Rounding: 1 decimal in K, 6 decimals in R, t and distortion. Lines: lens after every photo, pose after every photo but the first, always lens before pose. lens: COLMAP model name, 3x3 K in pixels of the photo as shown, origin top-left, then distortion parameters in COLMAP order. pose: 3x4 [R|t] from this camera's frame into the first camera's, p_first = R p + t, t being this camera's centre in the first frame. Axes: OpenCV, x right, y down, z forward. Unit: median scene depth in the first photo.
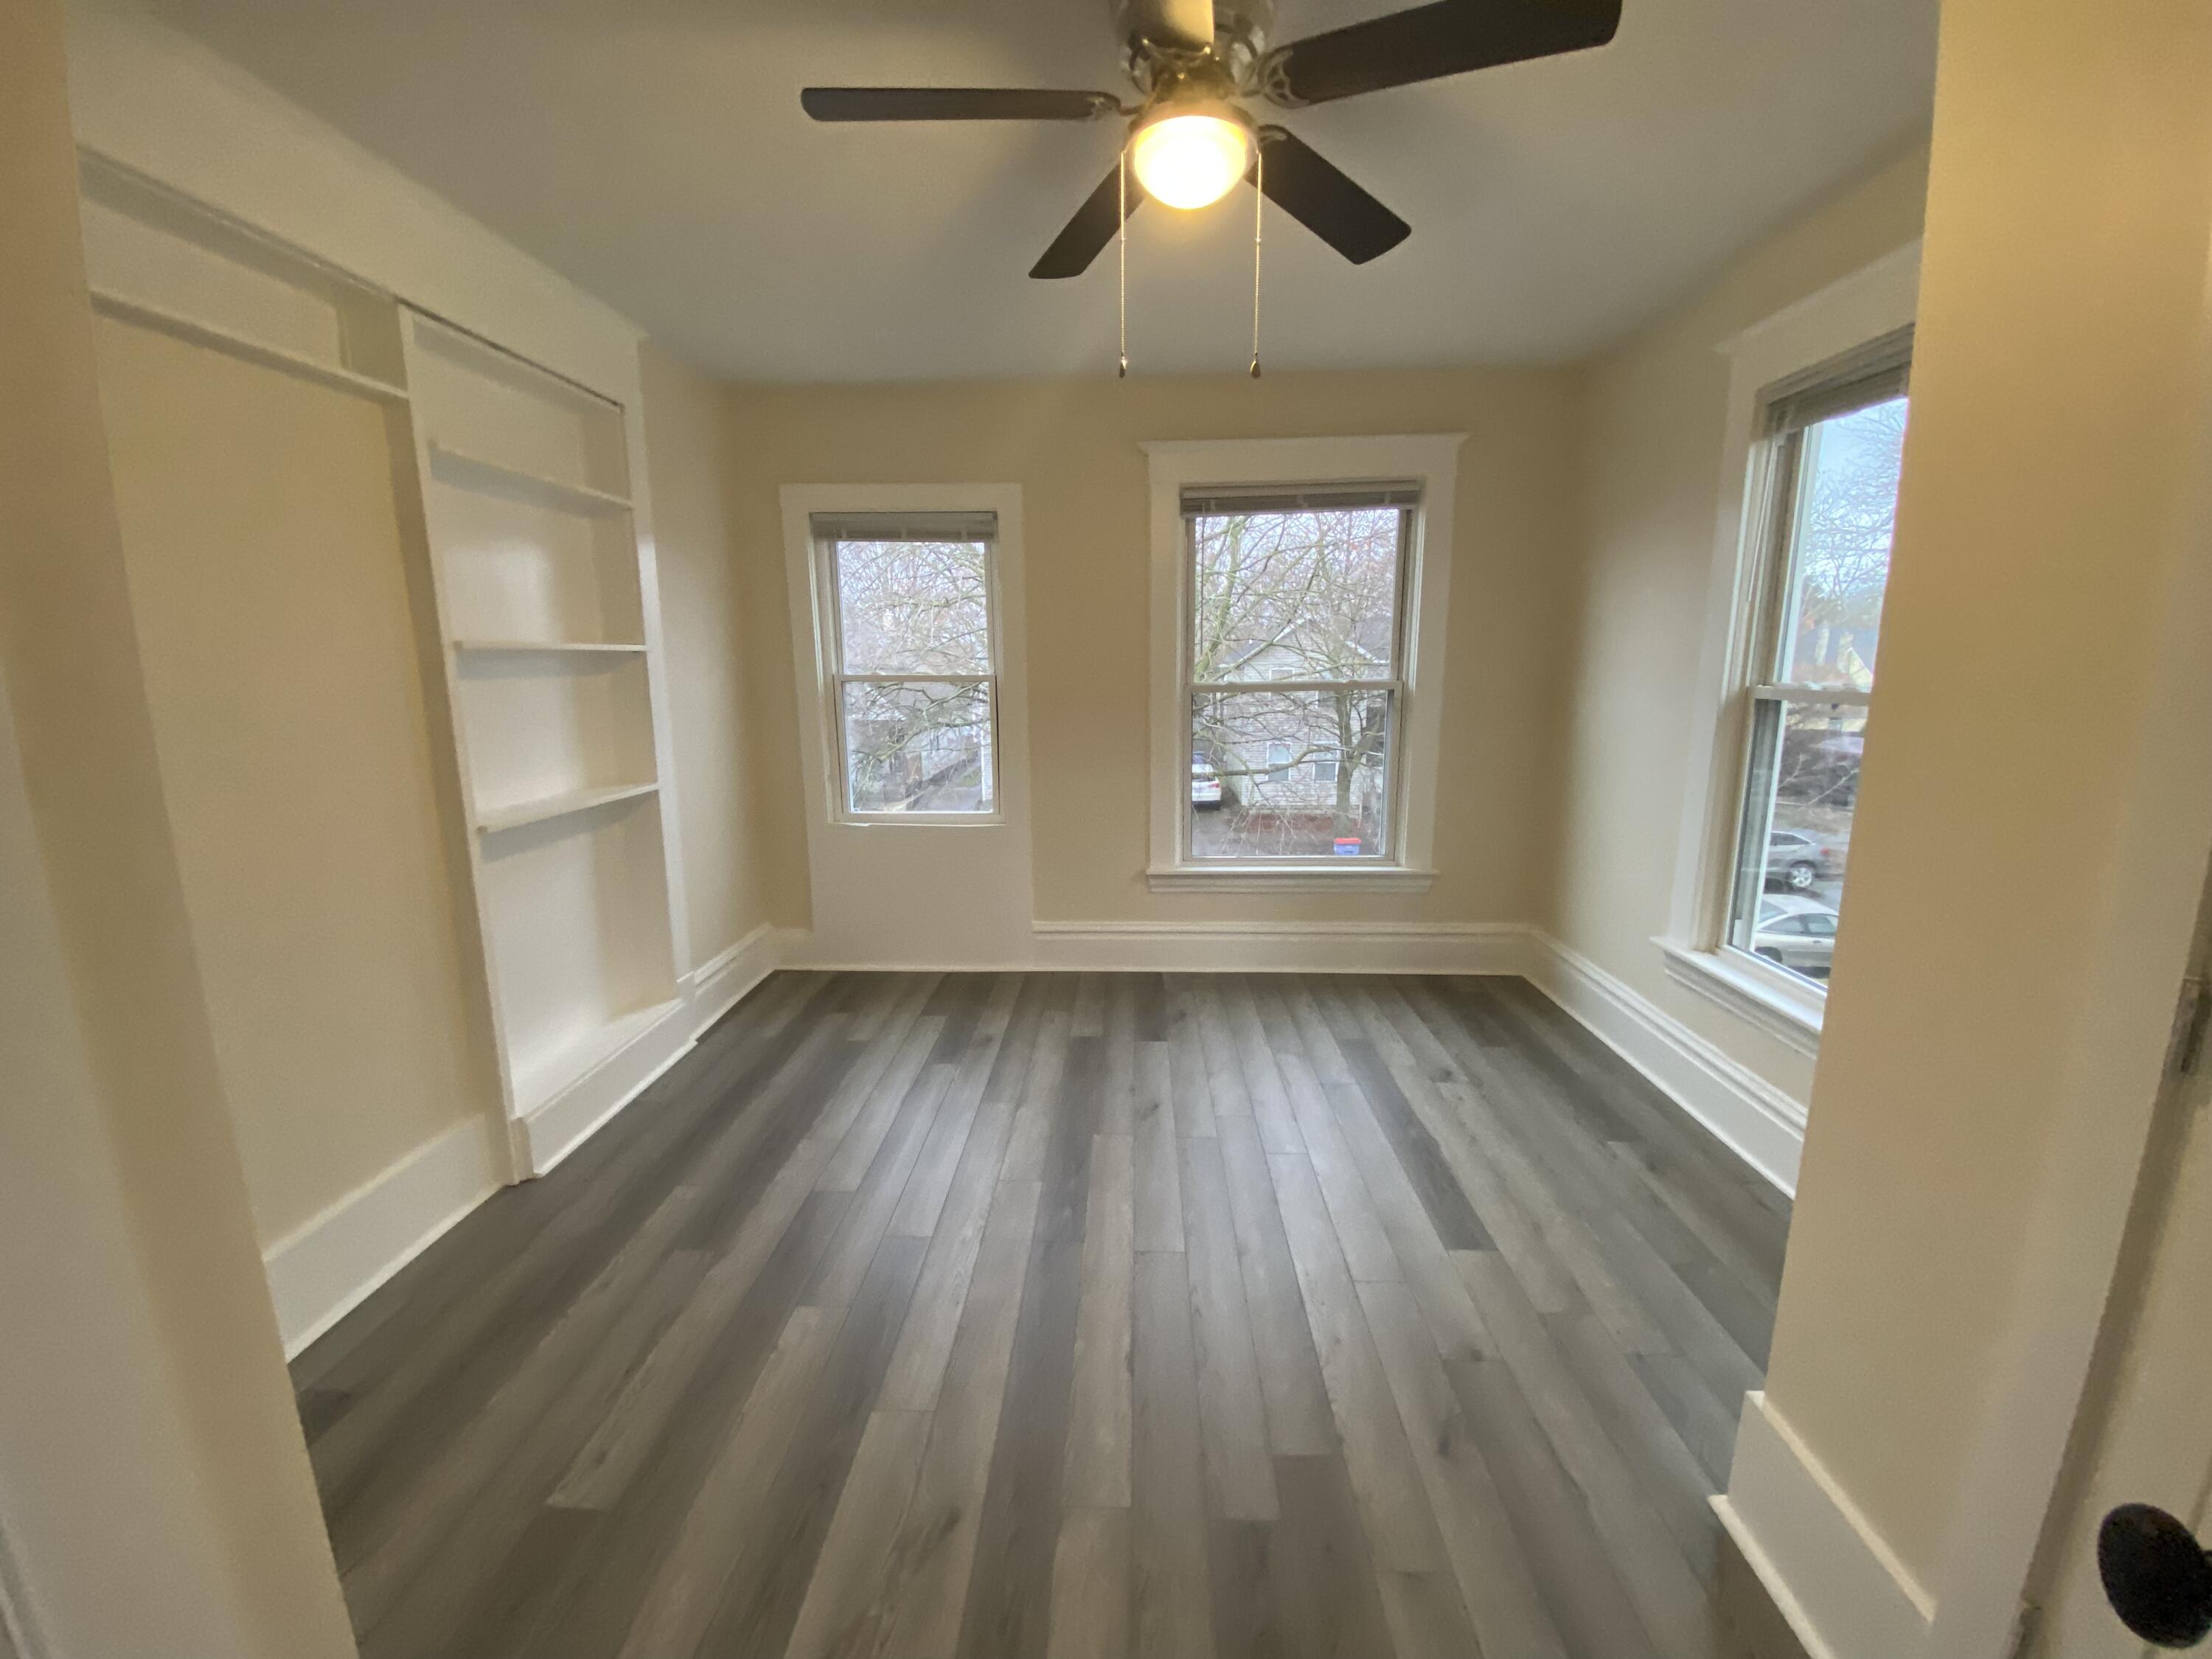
lens RADIAL K [[891.8, 0, 1106.0], [0, 891.8, 829.2], [0, 0, 1]] dist [0.057288, -0.034264]
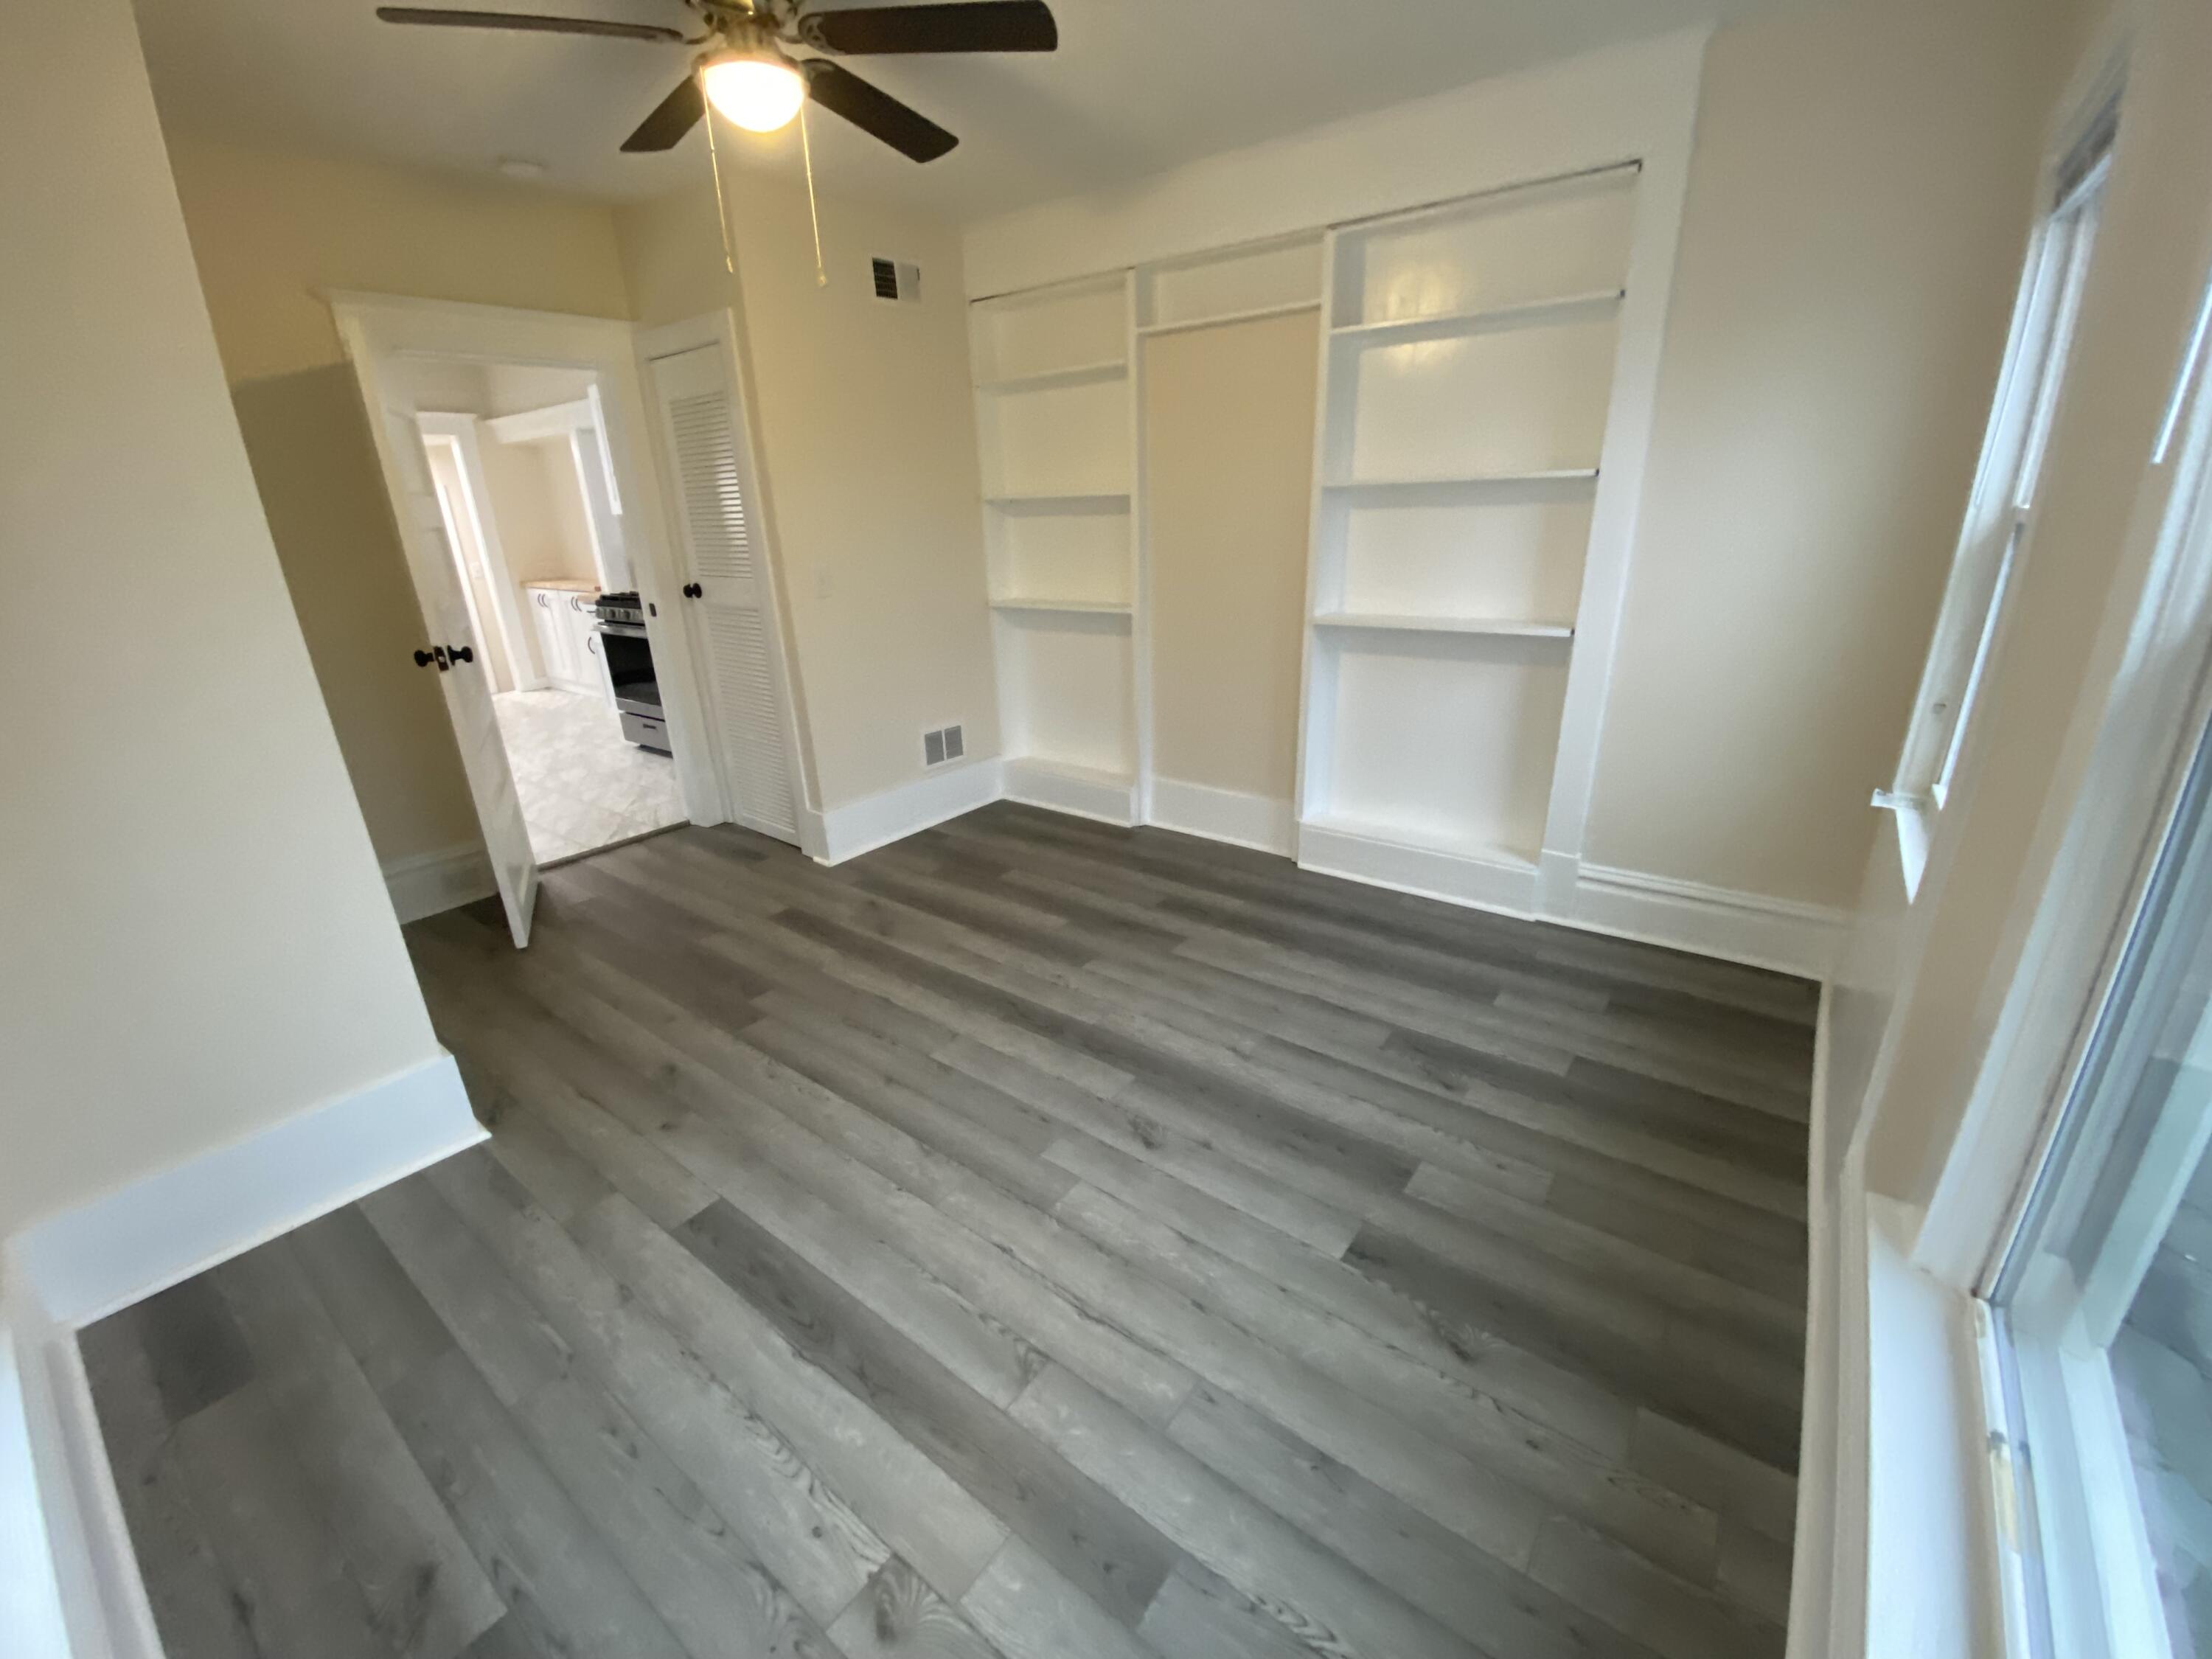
lens RADIAL K [[891.8, 0, 1106.0], [0, 891.8, 829.2], [0, 0, 1]] dist [0.057288, -0.034264]
pose [[-0.574938, 0.308713, -0.757722, 0.591904], [-0.113619, 0.886991, 0.447591, -0.264410], [0.810270, 0.343429, -0.474889, 1.312507]]
